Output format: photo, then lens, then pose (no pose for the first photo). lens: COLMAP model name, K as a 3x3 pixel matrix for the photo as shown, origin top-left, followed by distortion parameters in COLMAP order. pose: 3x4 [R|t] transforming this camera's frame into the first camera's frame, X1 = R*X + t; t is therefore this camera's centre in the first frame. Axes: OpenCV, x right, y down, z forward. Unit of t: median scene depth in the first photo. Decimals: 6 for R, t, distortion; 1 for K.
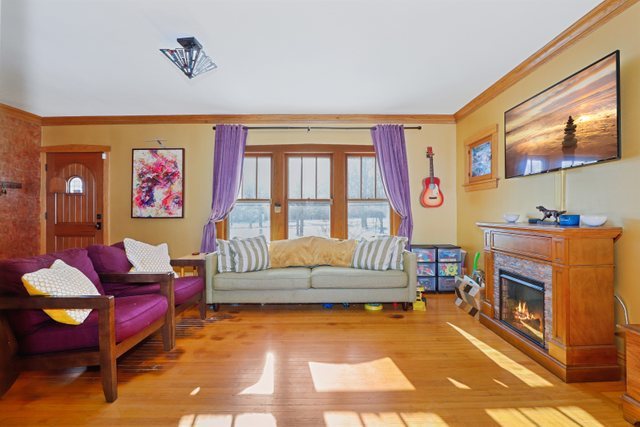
lens RADIAL K [[297.5, 0, 325.3], [0, 297.5, 213.7], [0, 0, 1]] dist [-0.025922, 0.000474]
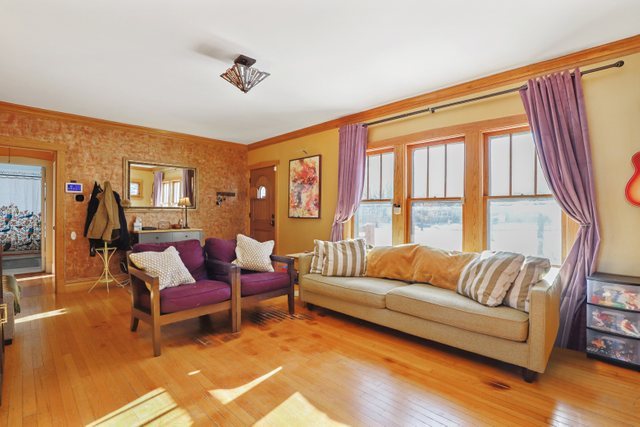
lens RADIAL K [[297.5, 0, 325.3], [0, 297.5, 213.7], [0, 0, 1]] dist [-0.025922, 0.000474]
pose [[0.718617, 0.007807, -0.695362, 0.301318], [-0.010681, 0.999943, 0.000188, -0.004099], [0.695324, 0.007292, 0.718659, 0.232119]]
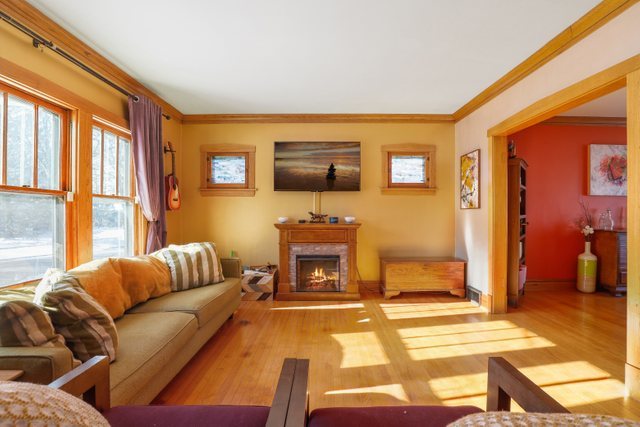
lens RADIAL K [[297.5, 0, 325.3], [0, 297.5, 213.7], [0, 0, 1]] dist [-0.025922, 0.000474]
pose [[0.006274, 0.005224, 0.999967, -0.542190], [0.003719, 0.999979, -0.005247, -0.003667], [-0.999973, 0.003751, 0.006254, 0.542658]]
